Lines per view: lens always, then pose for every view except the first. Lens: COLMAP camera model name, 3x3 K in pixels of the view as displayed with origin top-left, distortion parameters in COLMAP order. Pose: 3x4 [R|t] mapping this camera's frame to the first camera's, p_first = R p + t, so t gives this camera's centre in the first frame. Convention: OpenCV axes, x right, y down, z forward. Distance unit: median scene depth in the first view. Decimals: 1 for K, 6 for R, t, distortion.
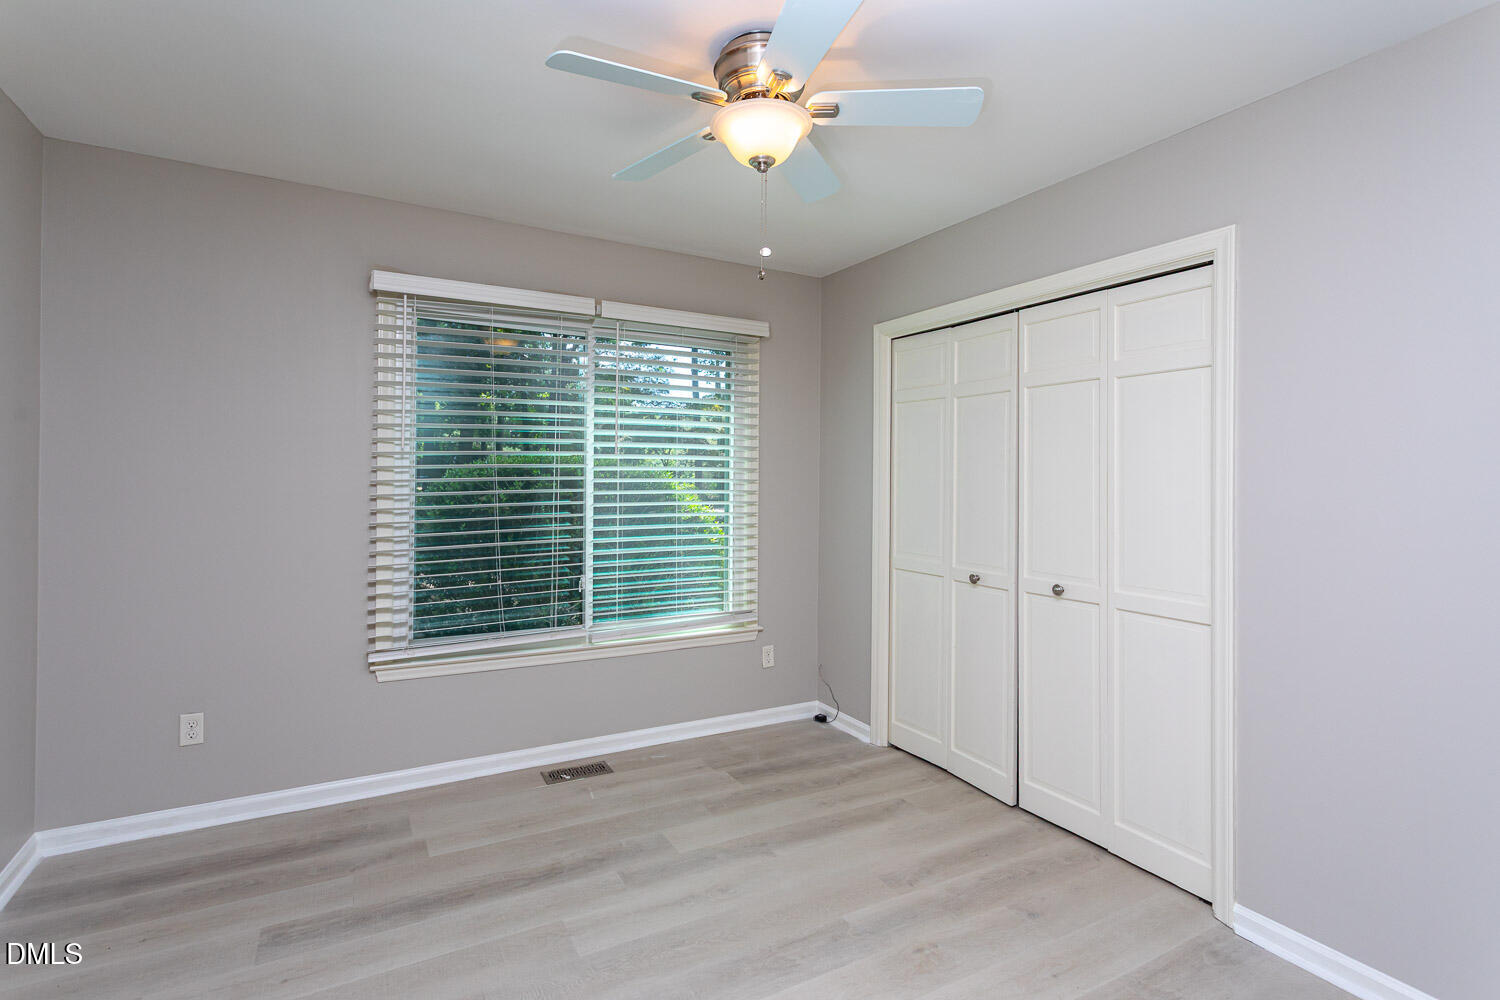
lens RADIAL K [[708.4, 0, 713.2], [0, 708.4, 467.3], [0, 0, 1]] dist [-0.002263, 0.003748]
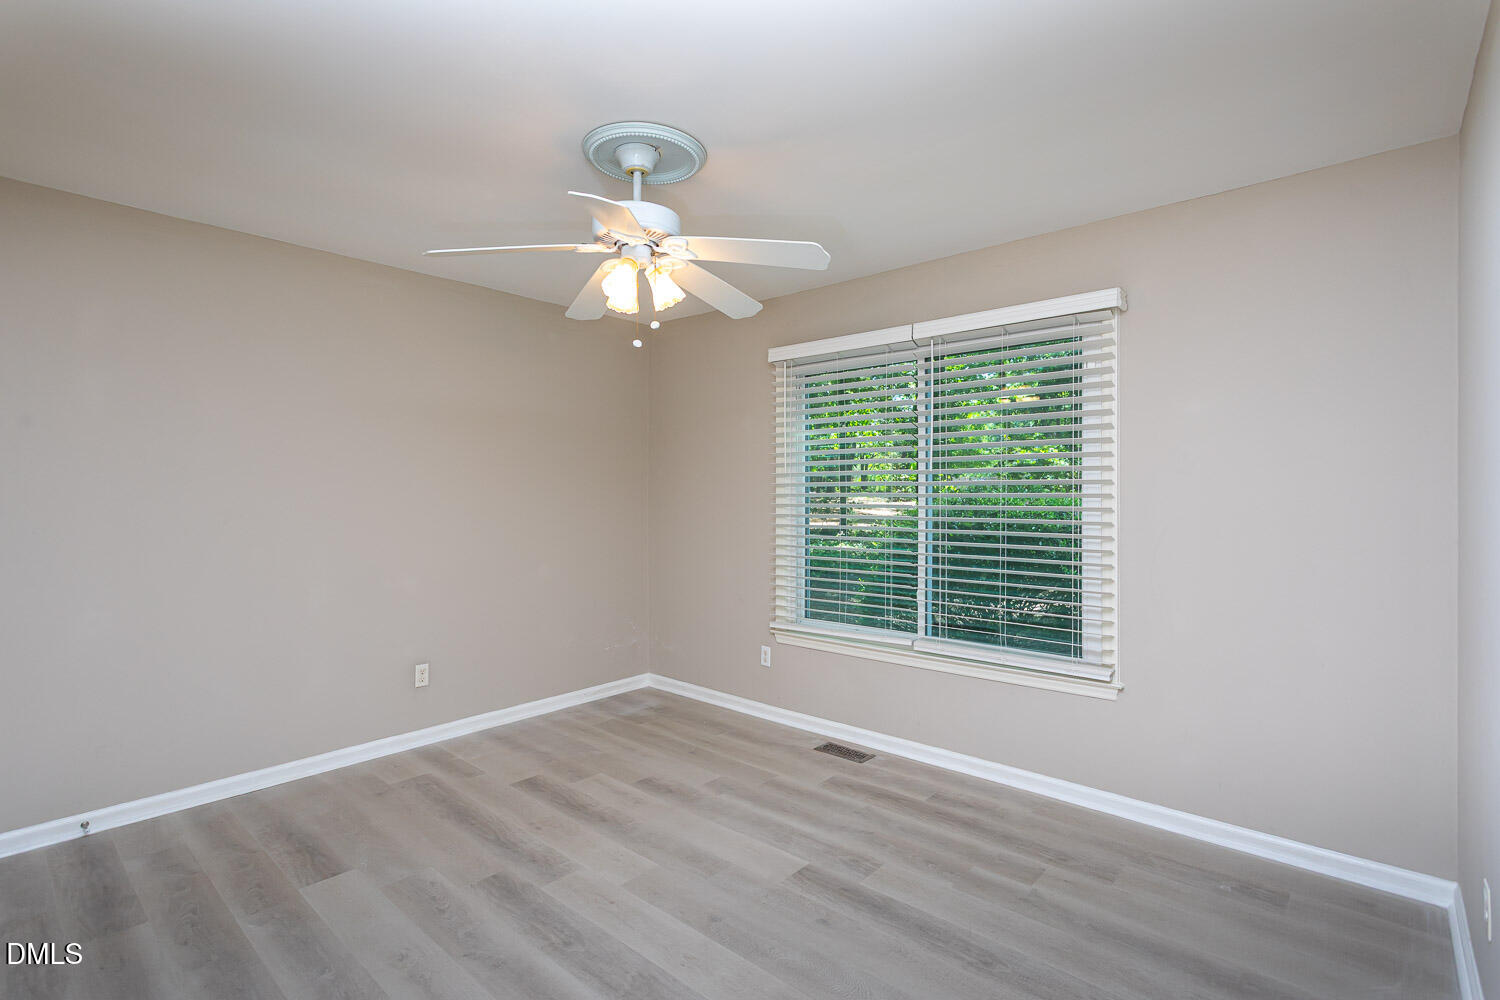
lens RADIAL K [[708.4, 0, 747.7], [0, 708.4, 495.3], [0, 0, 1]] dist [-0.002263, 0.003748]
pose [[0.359433, -0.012569, -0.933086, 0.709673], [0.017317, 0.999827, -0.006798, 0.018581], [0.933010, -0.013715, 0.359588, 0.387879]]
